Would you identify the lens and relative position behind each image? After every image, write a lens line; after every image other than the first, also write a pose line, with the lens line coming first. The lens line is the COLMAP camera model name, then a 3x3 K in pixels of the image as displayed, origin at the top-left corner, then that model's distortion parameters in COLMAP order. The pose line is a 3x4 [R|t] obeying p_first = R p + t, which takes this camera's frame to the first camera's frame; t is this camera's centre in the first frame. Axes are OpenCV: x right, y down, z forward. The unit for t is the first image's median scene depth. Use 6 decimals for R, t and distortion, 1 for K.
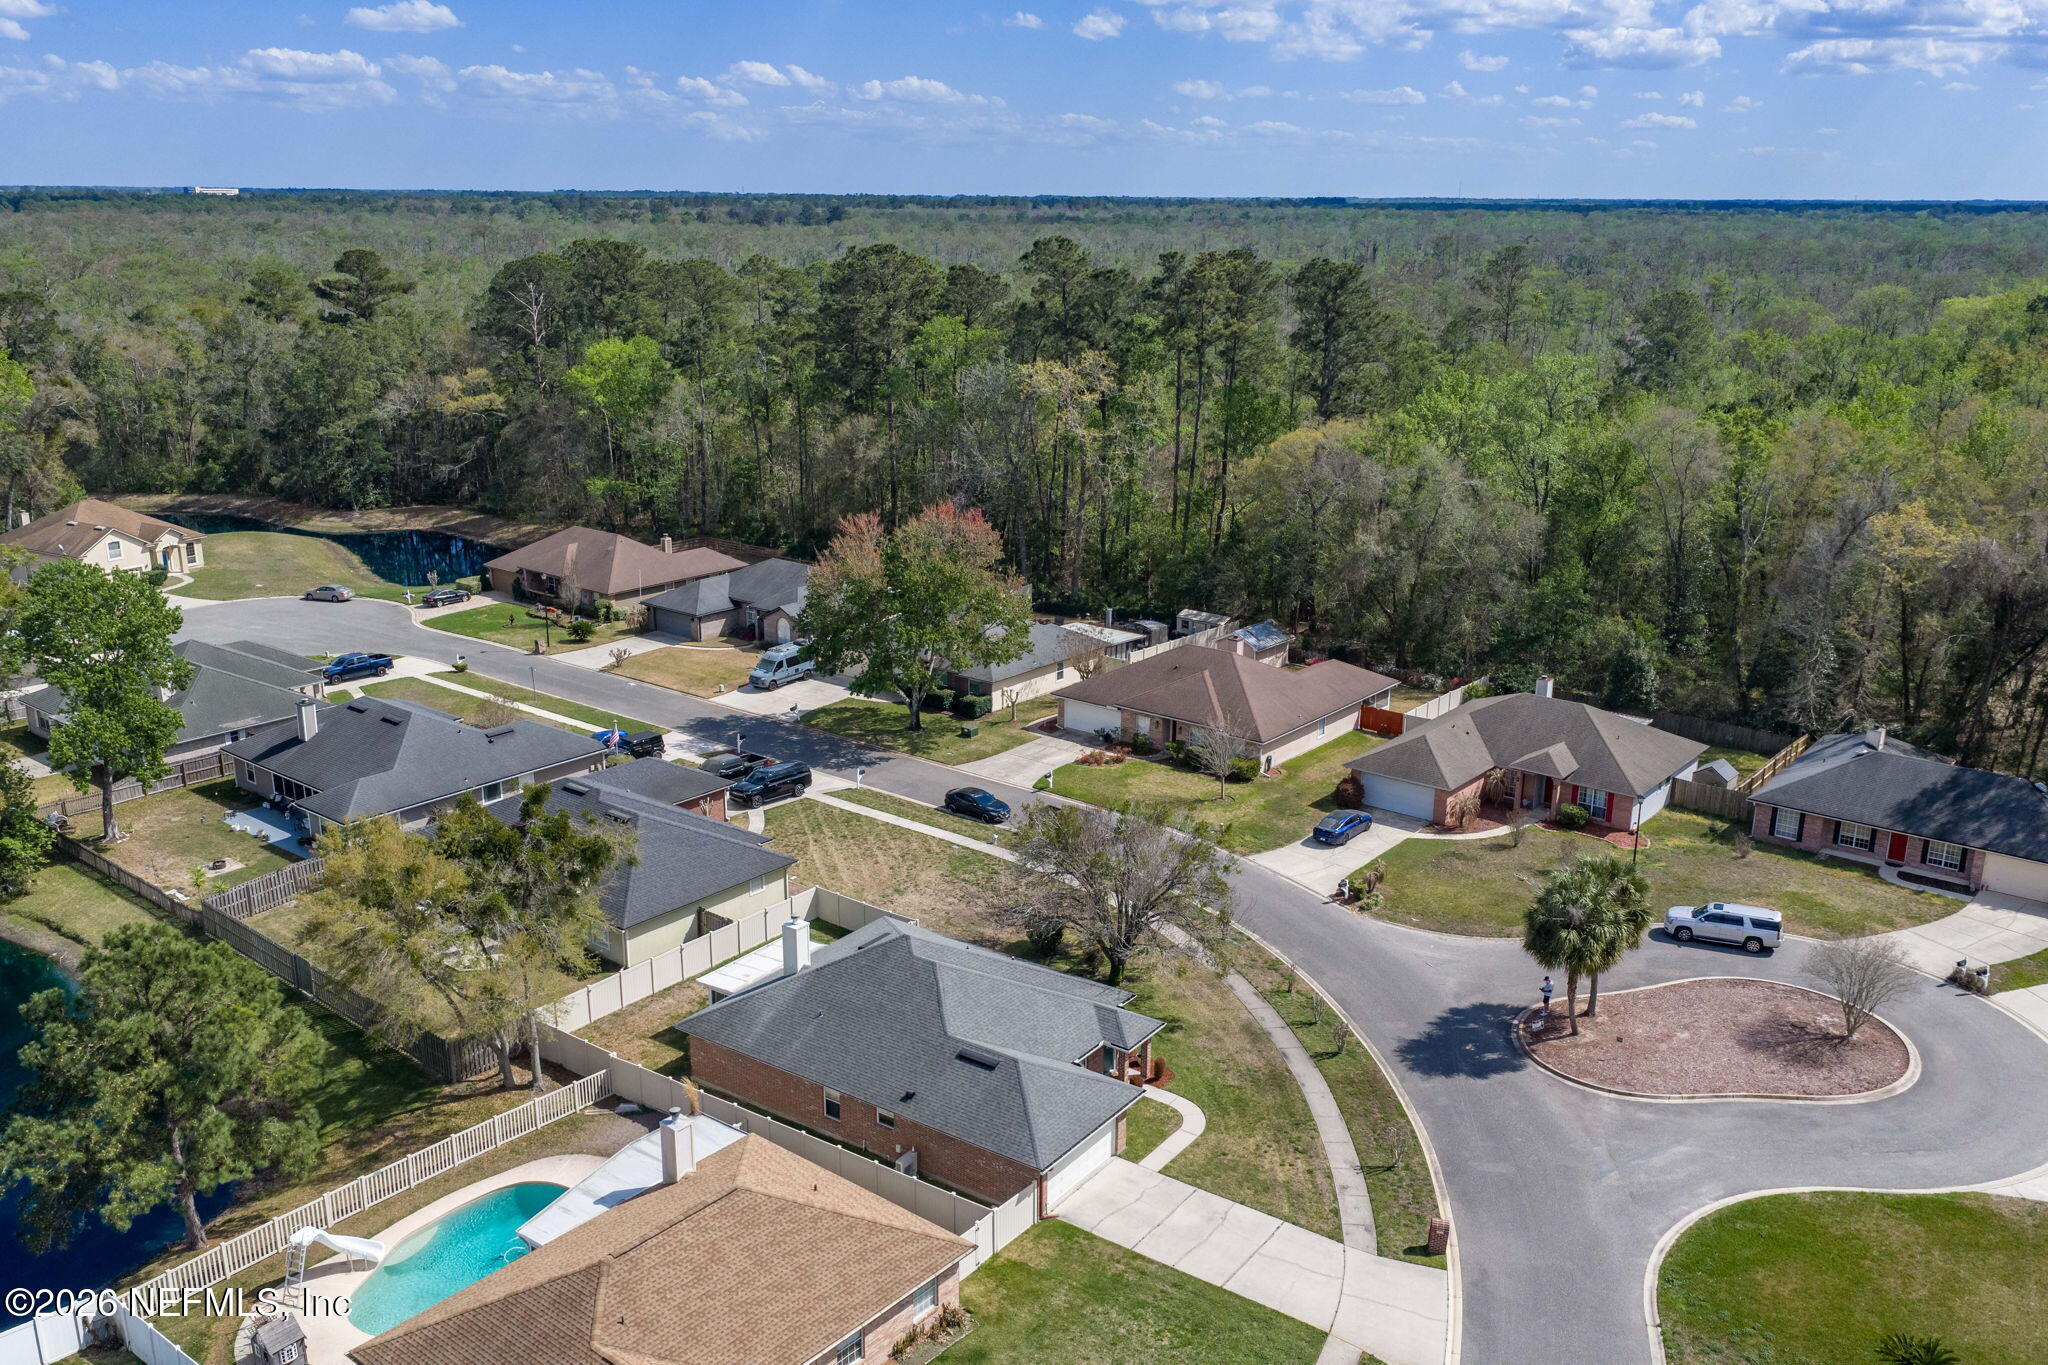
lens RADIAL K [[1699.3, 0, 1028.9], [0, 1699.3, 687.0], [0, 0, 1]] dist [0.020601, -0.028447]
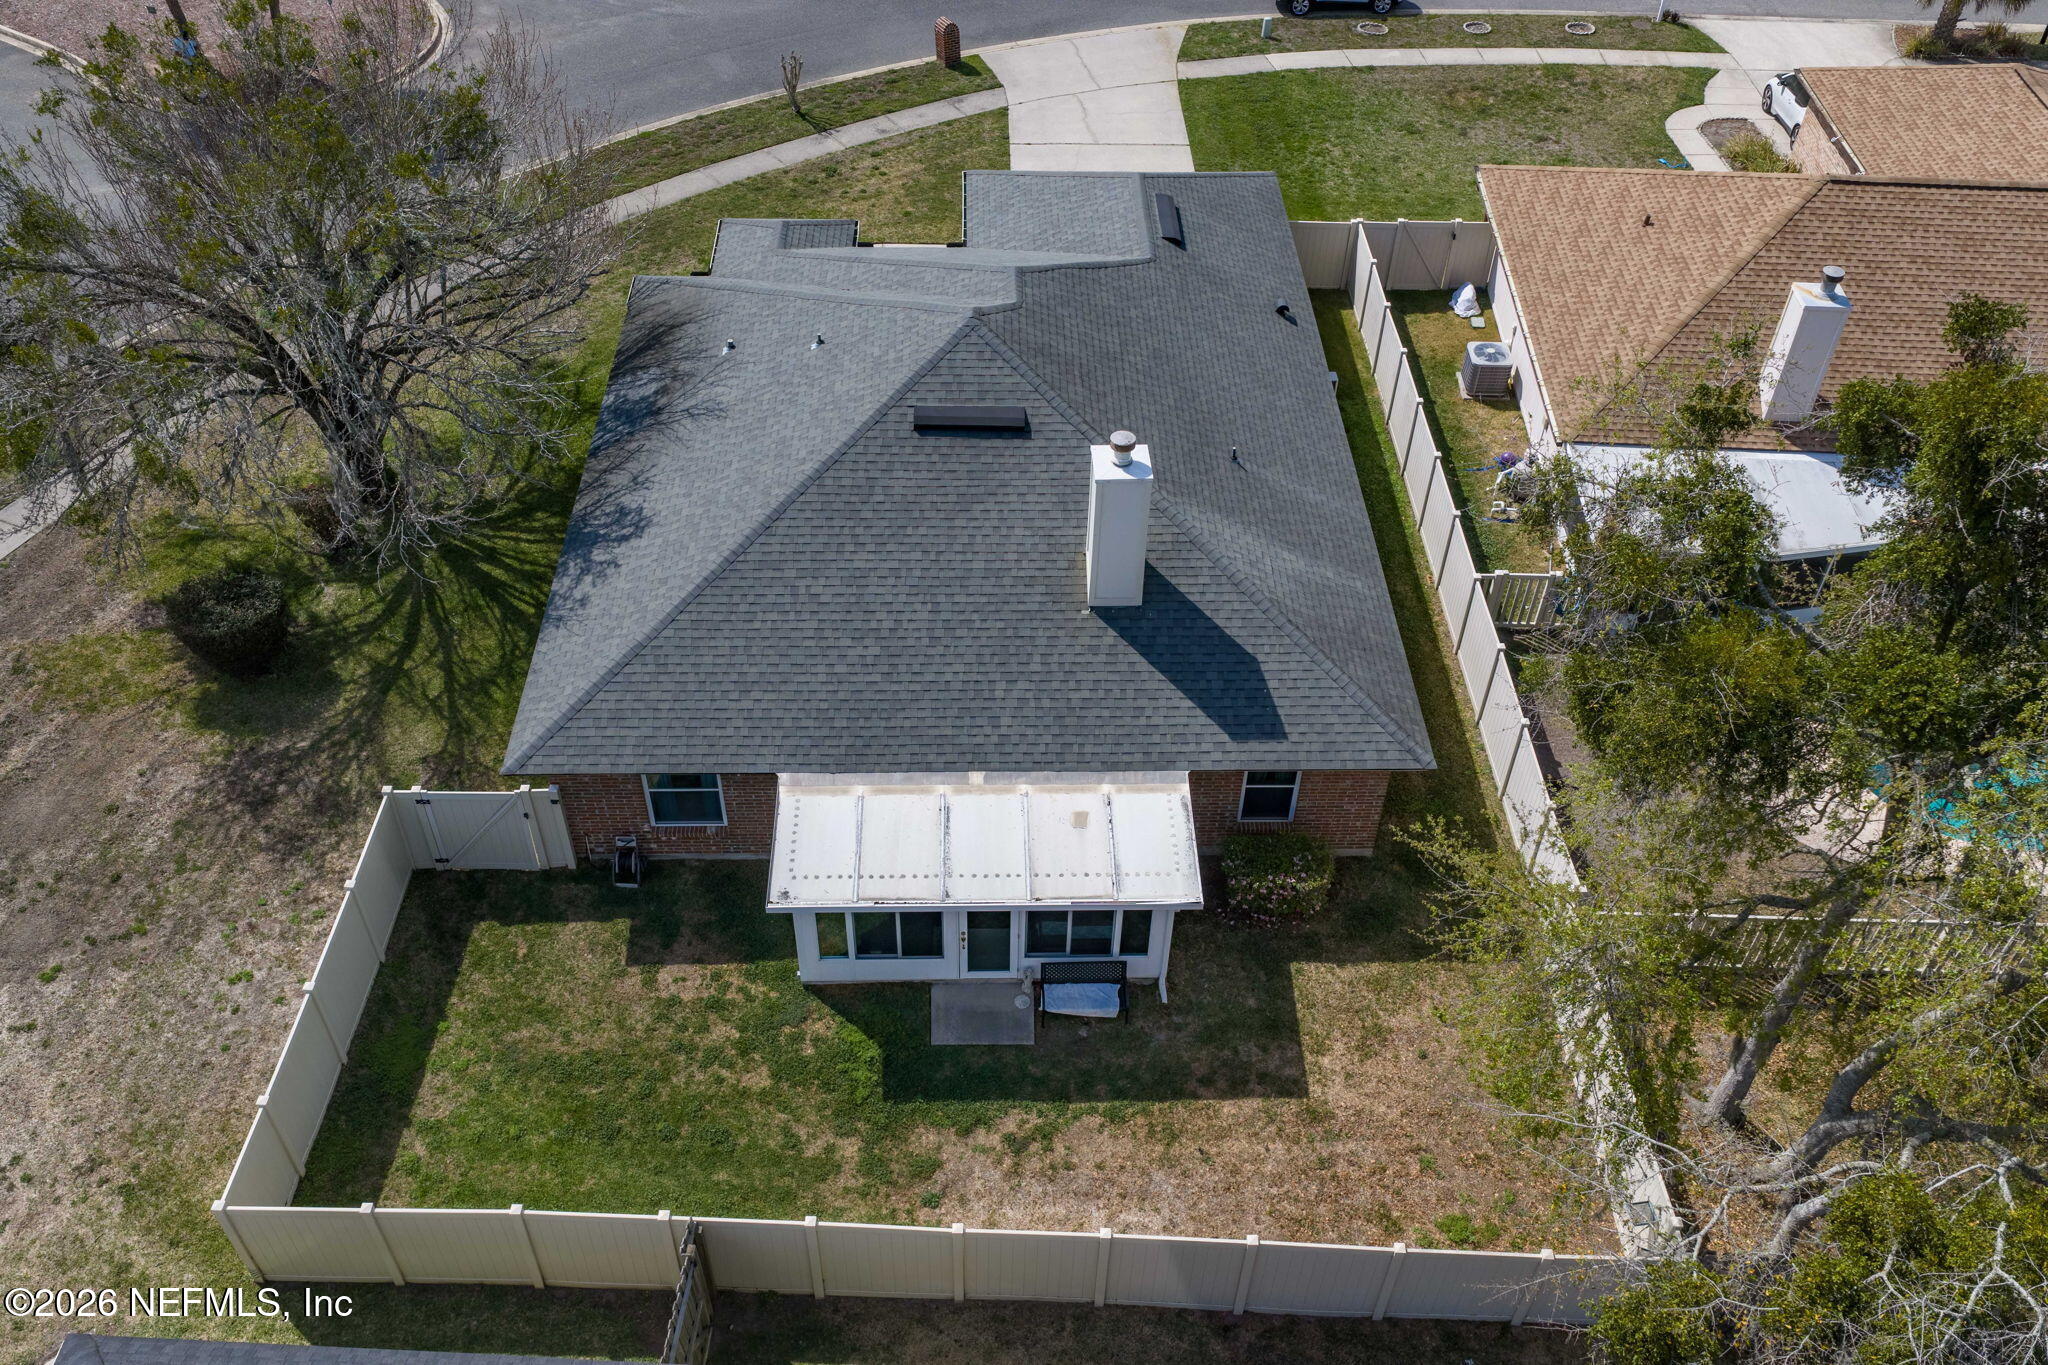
lens RADIAL K [[1699.3, 0, 1031.0], [0, 1699.3, 693.3], [0, 0, 1]] dist [0.020601, -0.028447]
pose [[-0.595344, -0.572495, 0.563751, -0.343792], [0.198269, 0.575269, 0.793571, -0.109008], [-0.778624, 0.584222, -0.228974, 1.116598]]
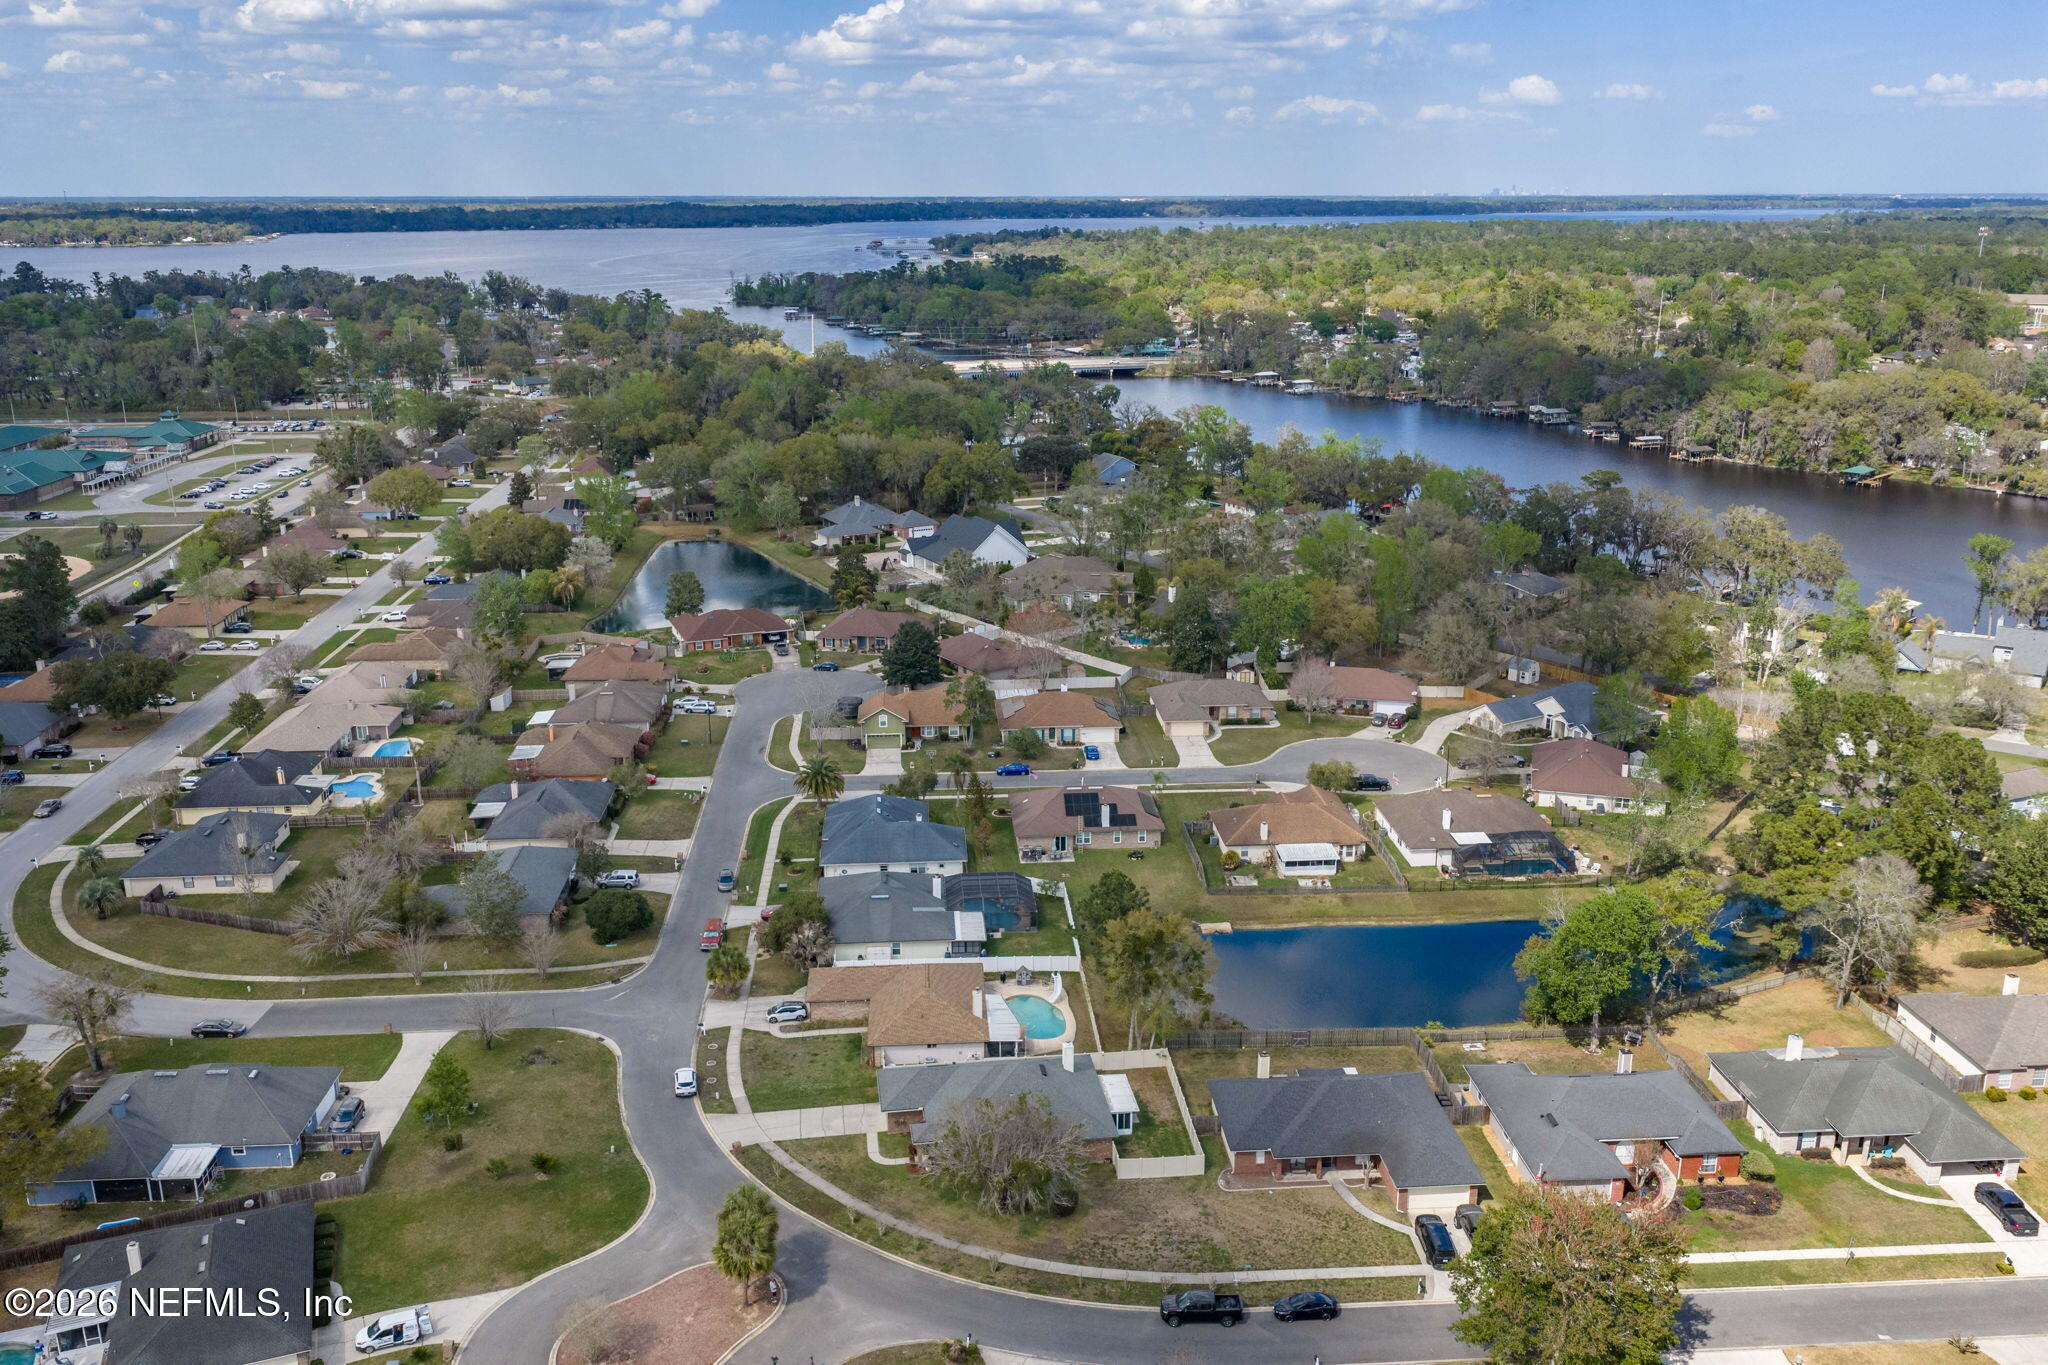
lens RADIAL K [[1699.3, 0, 1027.4], [0, 1699.3, 677.8], [0, 0, 1]] dist [0.020601, -0.028447]
pose [[-0.732103, 0.179168, -0.657210, 1.134418], [-0.191632, 0.871657, 0.451100, -1.129554], [0.653684, 0.456194, -0.603808, 1.975853]]
